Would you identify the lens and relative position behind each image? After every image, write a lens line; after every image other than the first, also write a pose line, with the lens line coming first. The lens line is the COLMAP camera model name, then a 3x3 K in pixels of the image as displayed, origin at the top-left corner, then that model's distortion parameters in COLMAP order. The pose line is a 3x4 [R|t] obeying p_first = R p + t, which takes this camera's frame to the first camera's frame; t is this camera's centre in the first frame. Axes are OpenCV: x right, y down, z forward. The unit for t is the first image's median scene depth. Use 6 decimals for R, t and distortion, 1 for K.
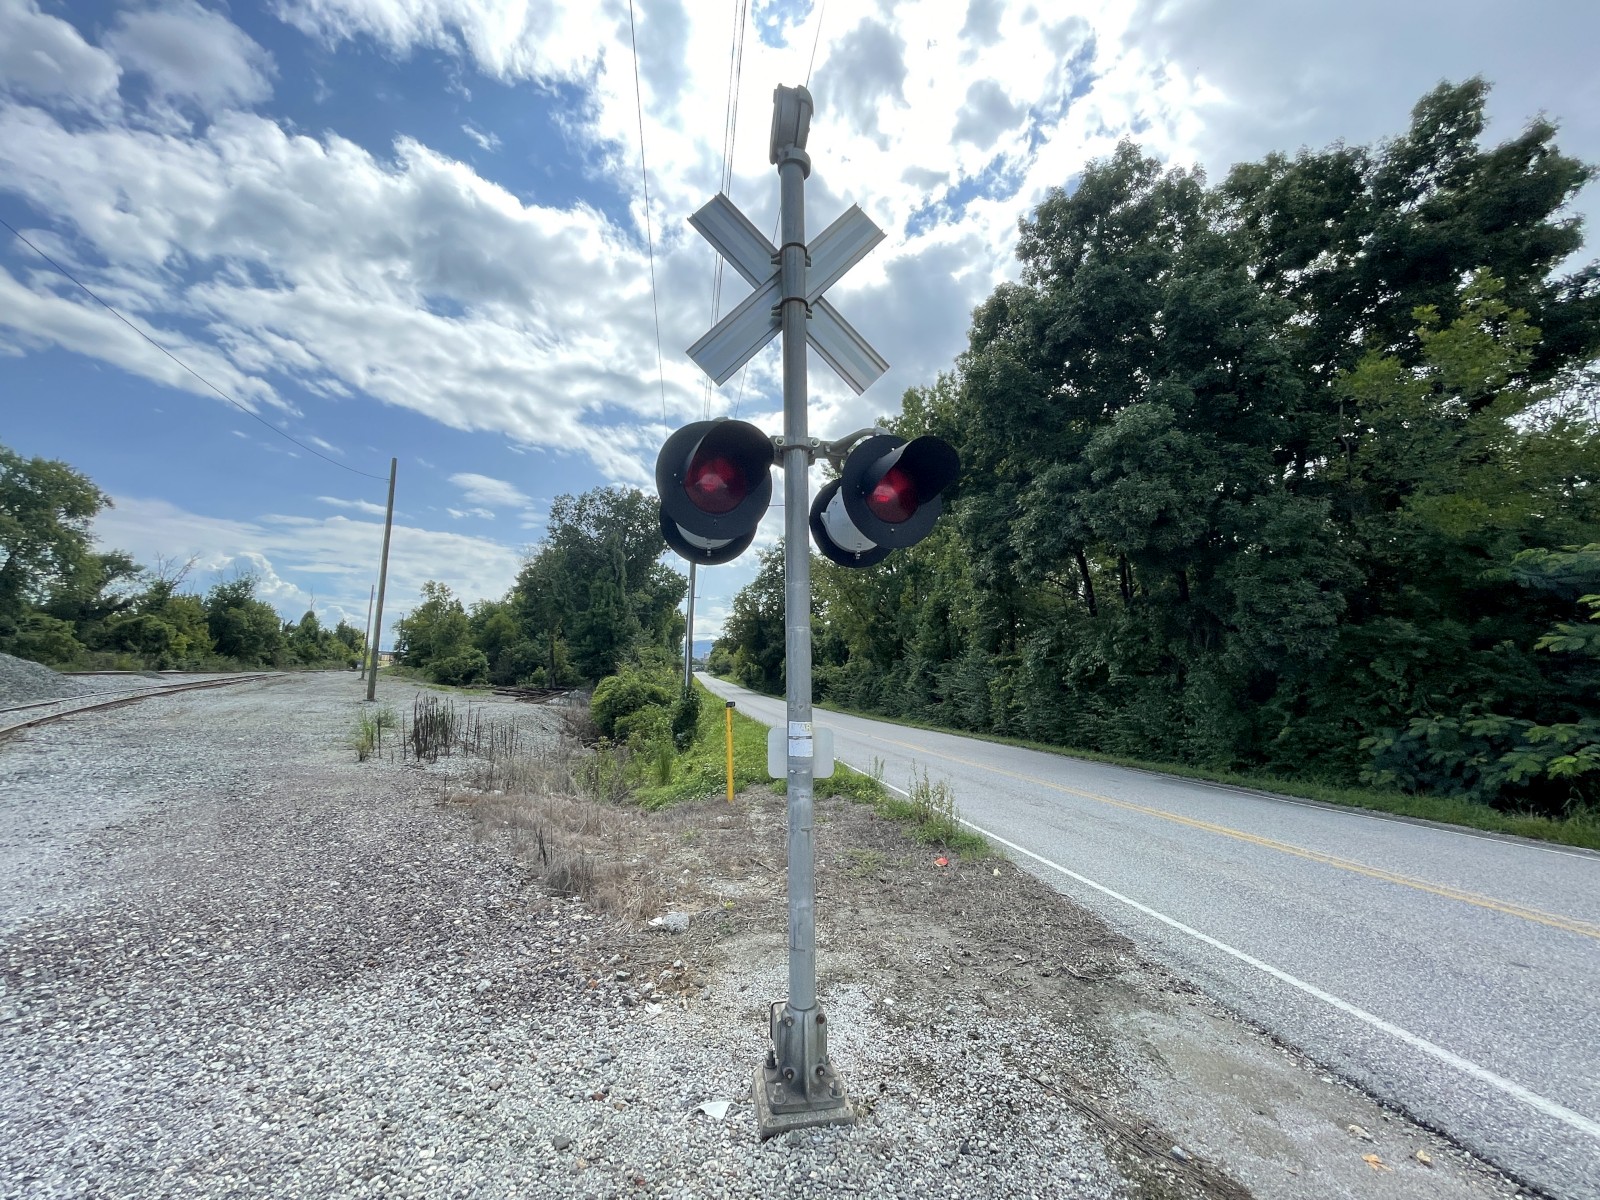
lens RADIAL K [[644.7, 0, 801.4], [0, 644.7, 590.1], [0, 0, 1]] dist [0.003620, -0.000436]
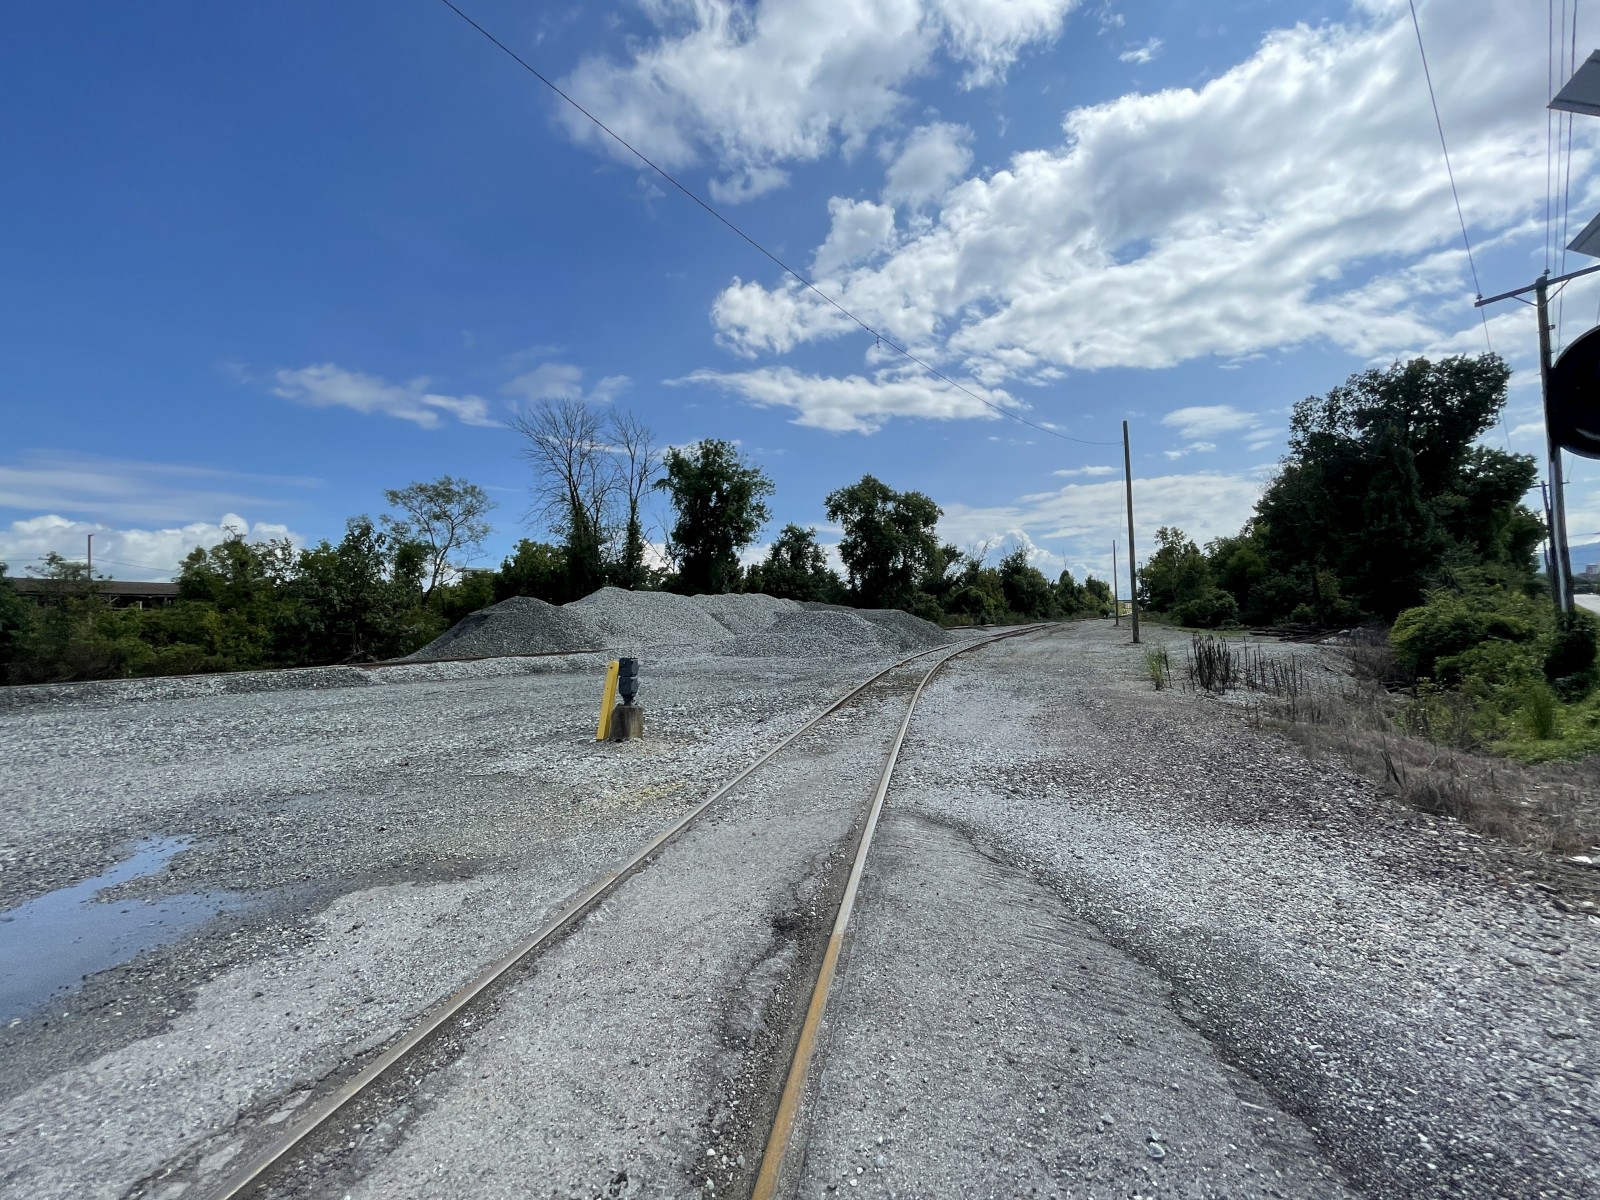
lens RADIAL K [[644.7, 0, 810.9], [0, 644.7, 597.8], [0, 0, 1]] dist [0.003620, -0.000436]
pose [[0.513918, -0.078729, -0.854219, 0.000515], [0.161582, 0.986839, 0.006259, -0.000570], [0.842484, -0.141243, 0.519875, -0.007555]]
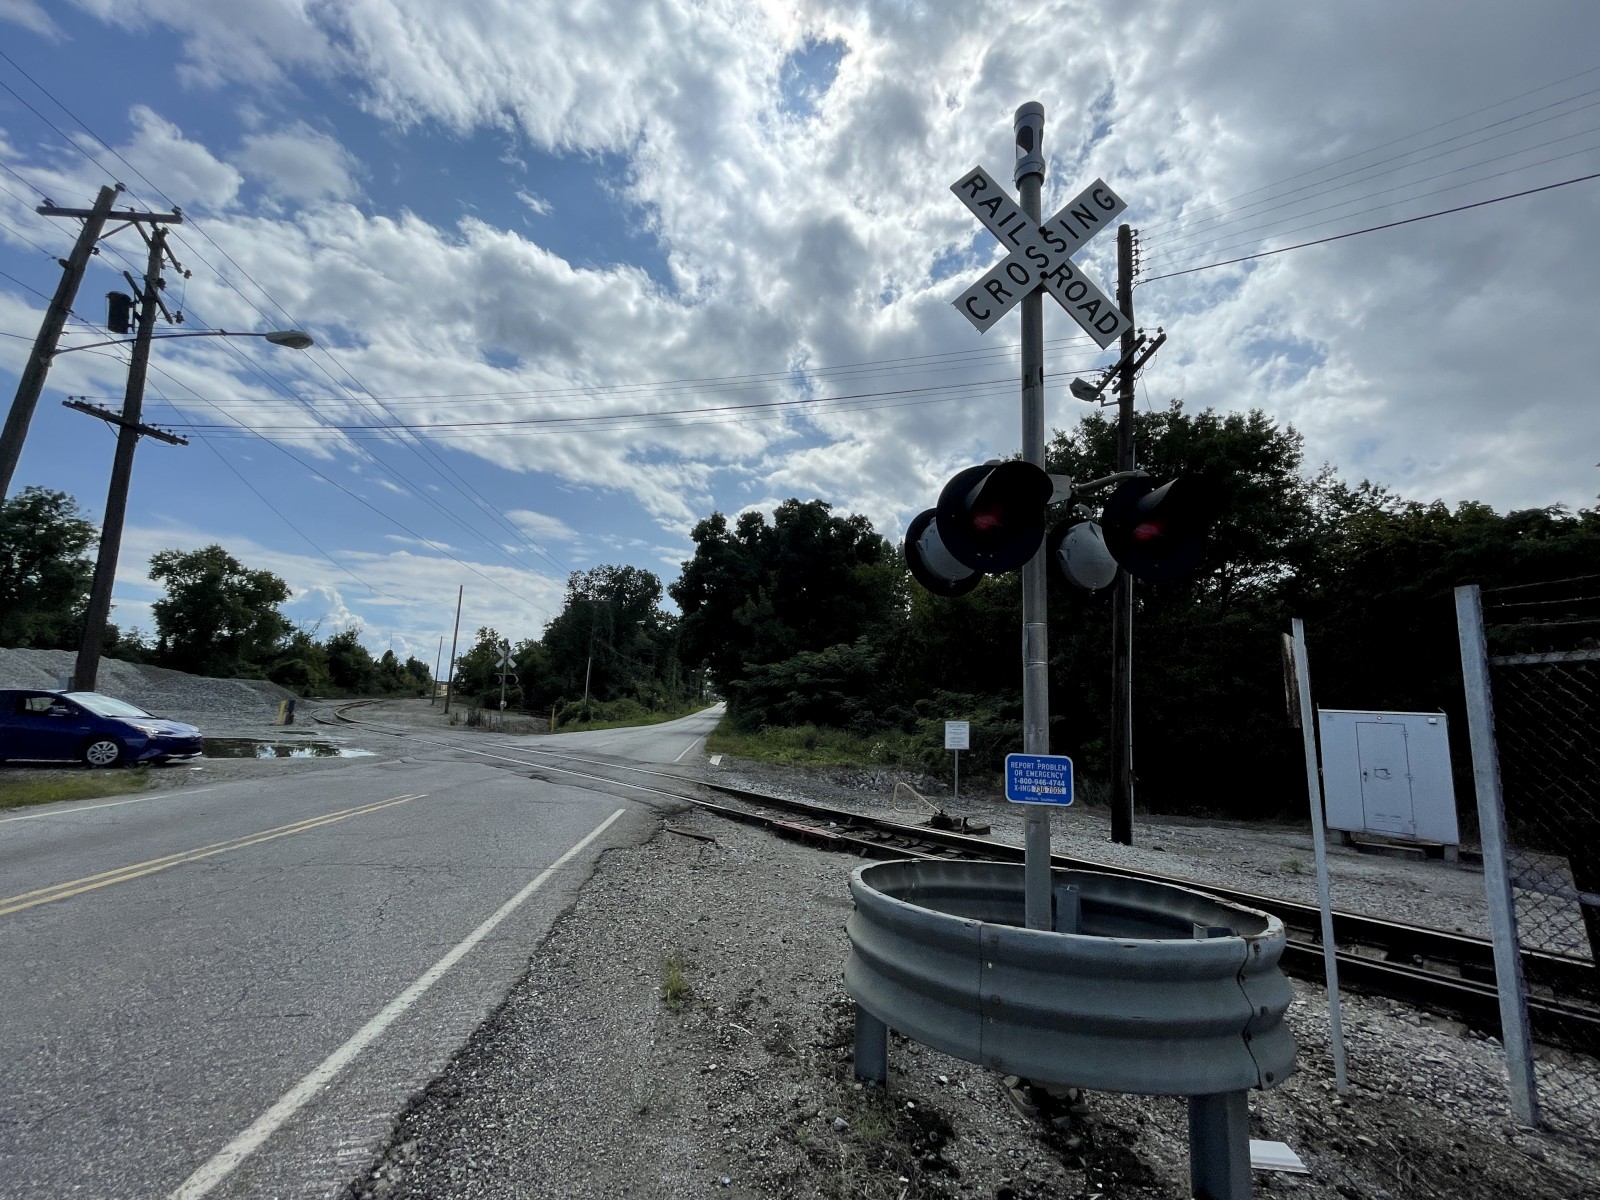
lens RADIAL K [[644.7, 0, 803.9], [0, 644.7, 599.9], [0, 0, 1]] dist [0.003620, -0.000436]
pose [[0.998028, -0.006652, -0.062416, 0.080685], [0.004822, 0.999555, -0.029434, -0.019410], [0.062584, 0.029075, 0.997616, -0.147212]]
